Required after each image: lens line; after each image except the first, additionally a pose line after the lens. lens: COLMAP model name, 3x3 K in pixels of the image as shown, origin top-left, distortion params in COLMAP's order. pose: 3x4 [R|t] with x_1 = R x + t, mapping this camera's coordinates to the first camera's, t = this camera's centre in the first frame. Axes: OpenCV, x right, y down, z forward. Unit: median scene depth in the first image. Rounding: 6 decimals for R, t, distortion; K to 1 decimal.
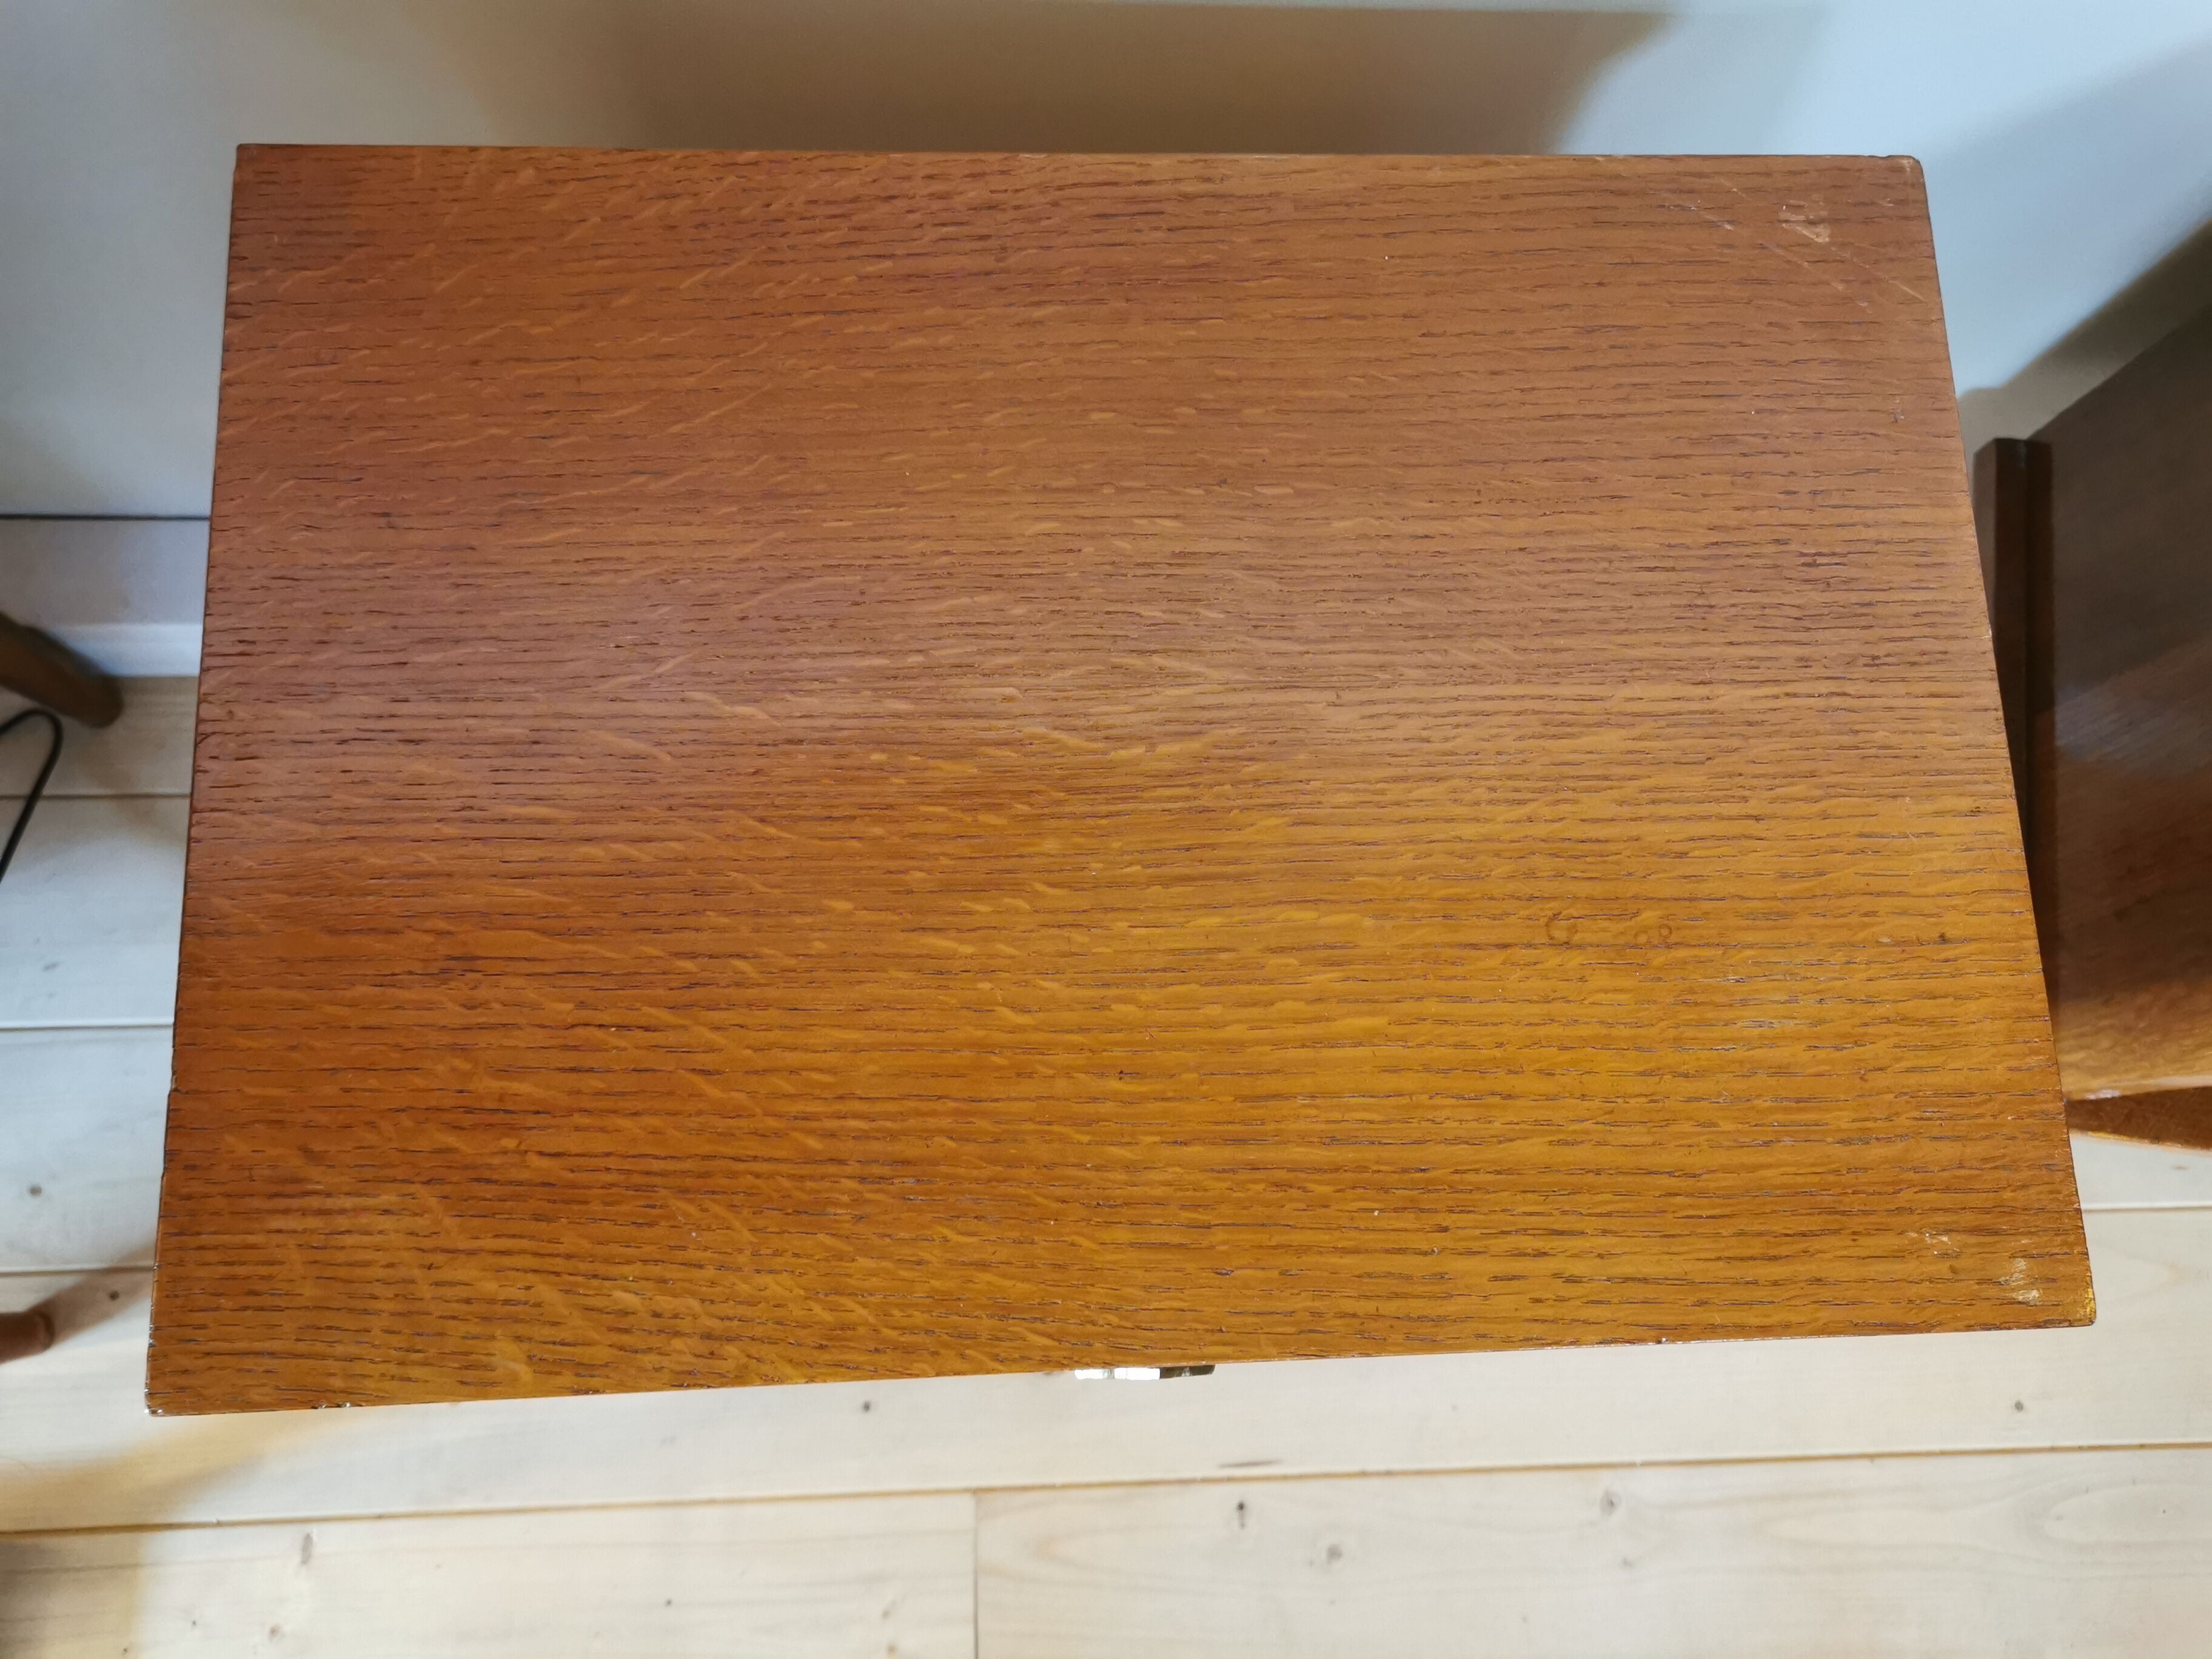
lens RADIAL K [[1706.8, 0, 1140.8], [0, 1706.8, 829.0], [0, 0, 1]] dist [0.019013, -0.070140]
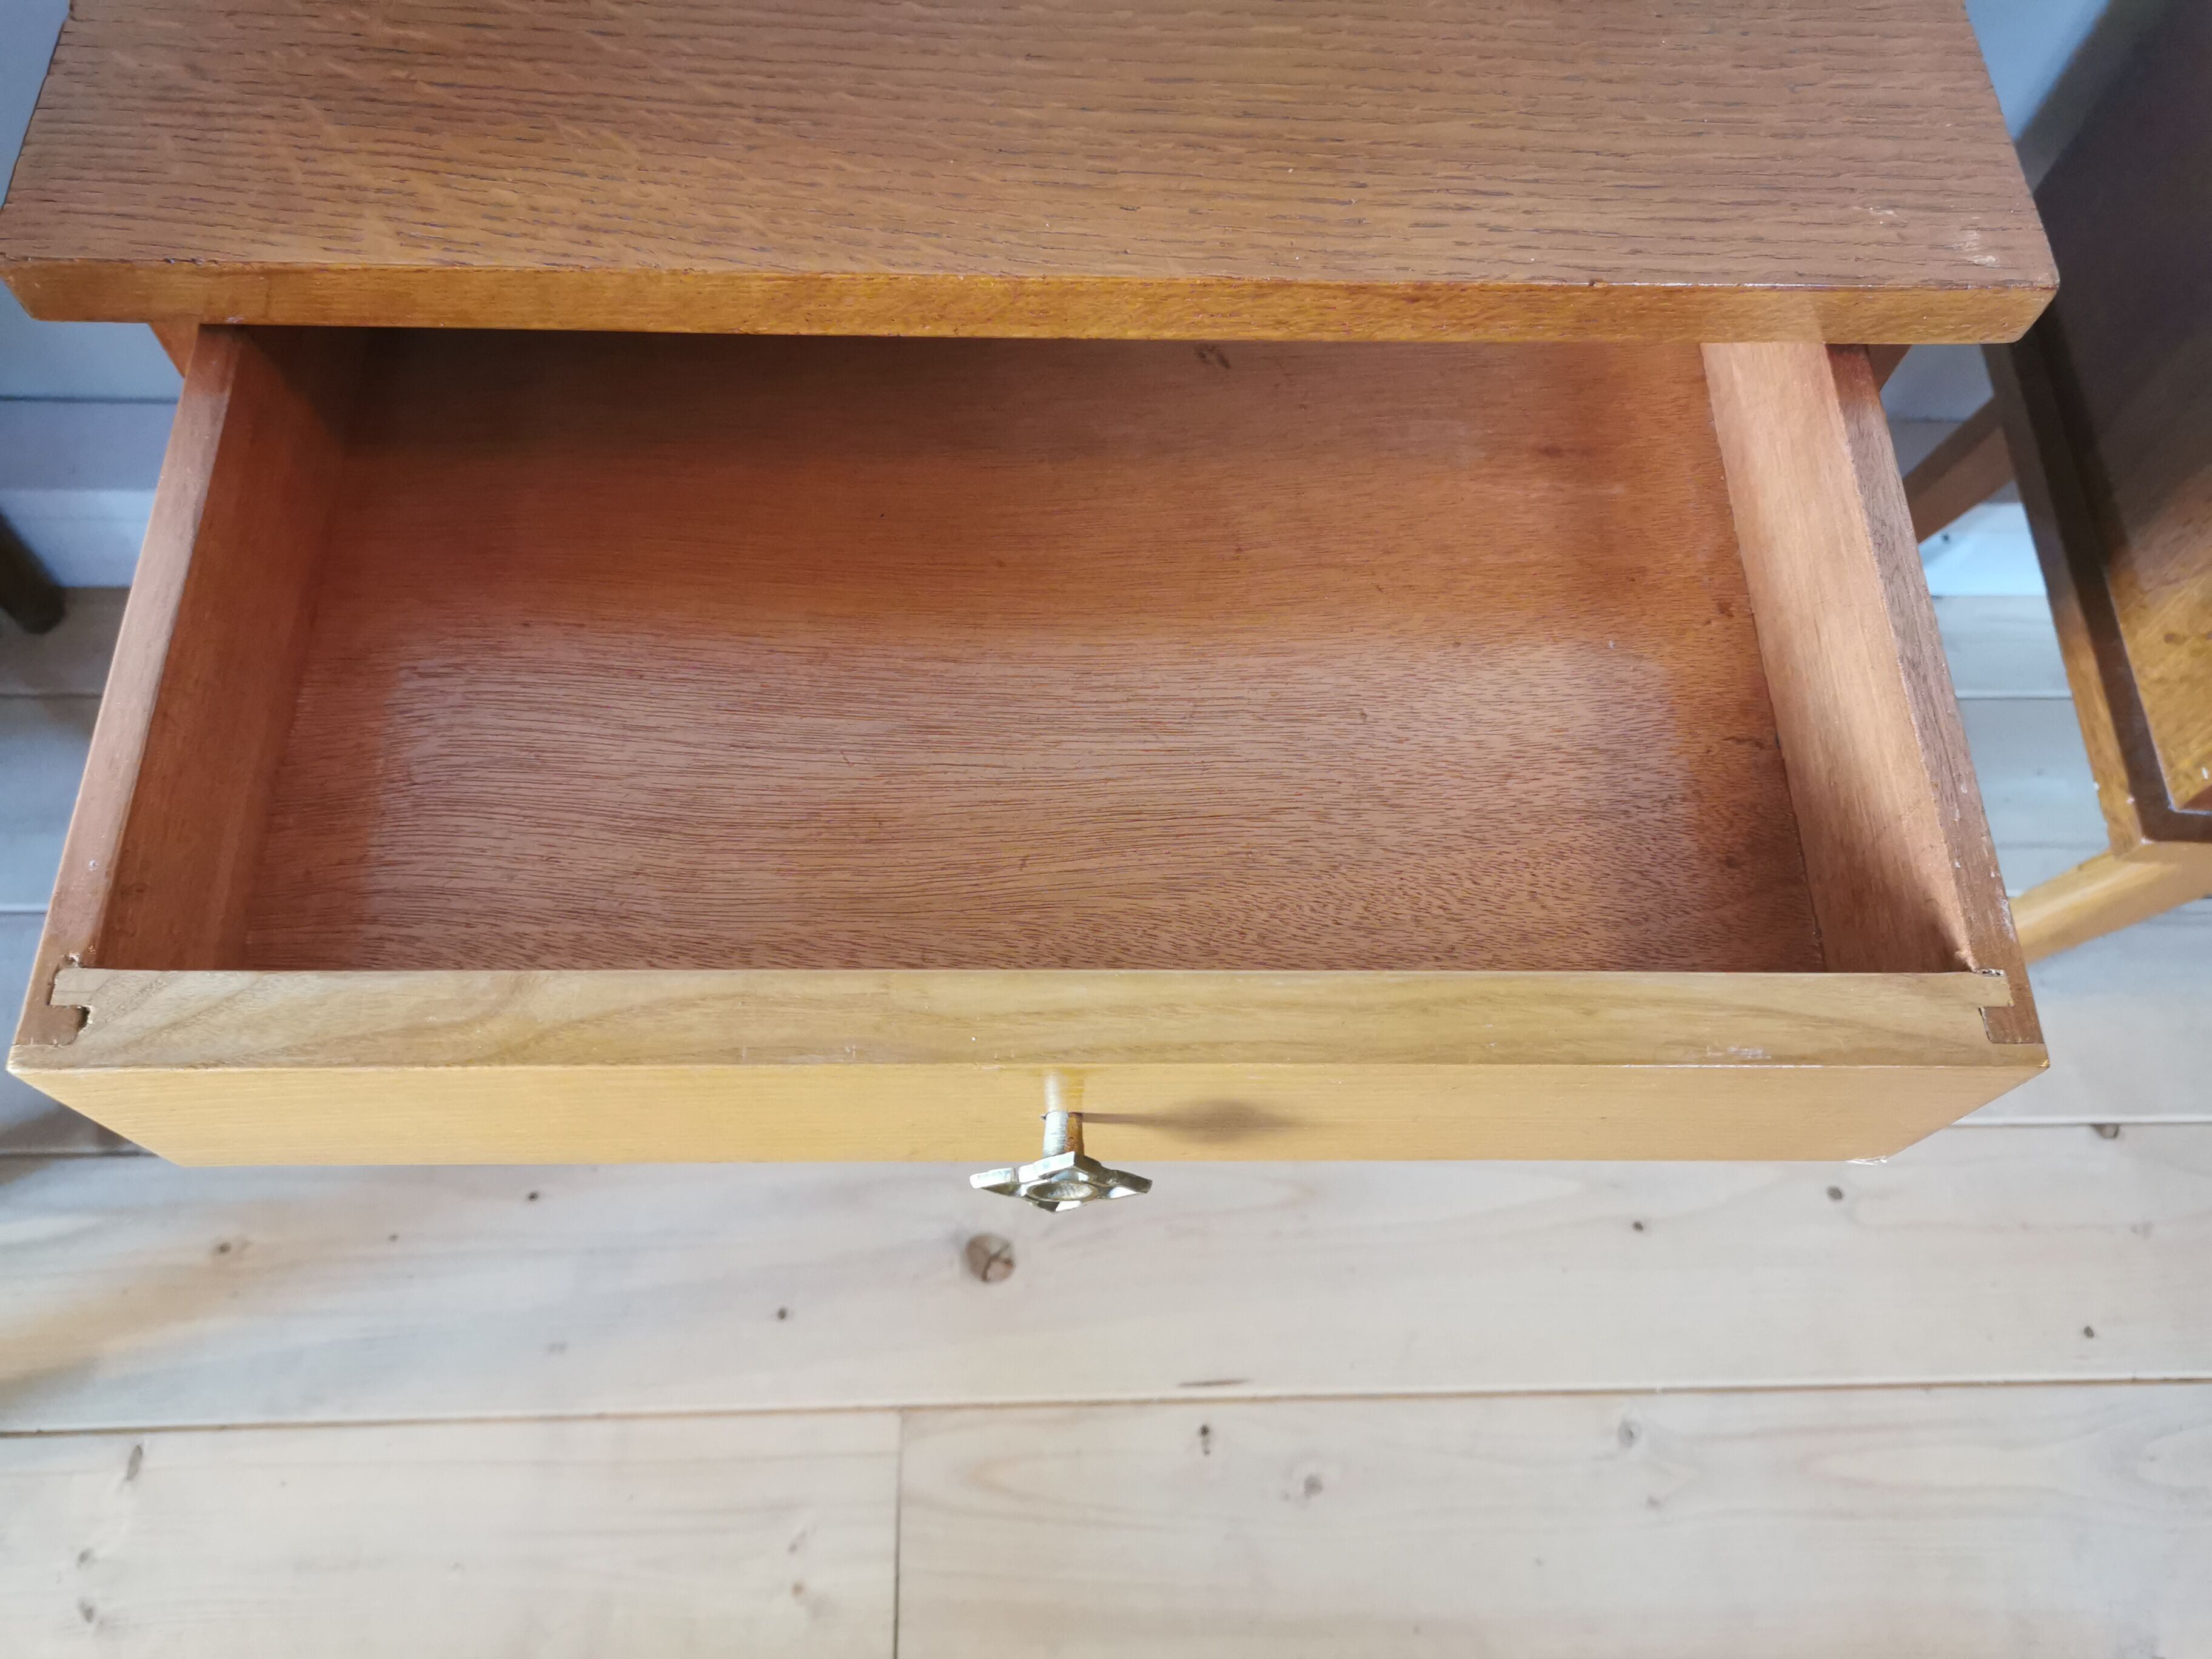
lens RADIAL K [[1806.9, 0, 1106.0], [0, 1806.9, 829.5], [0, 0, 1]] dist [-0.014330, -0.011608]
pose [[0.999896, 0.006132, -0.013085, 0.049725], [-0.008835, 0.975961, -0.217764, 0.806688], [0.011435, 0.217857, 0.975914, 0.093055]]
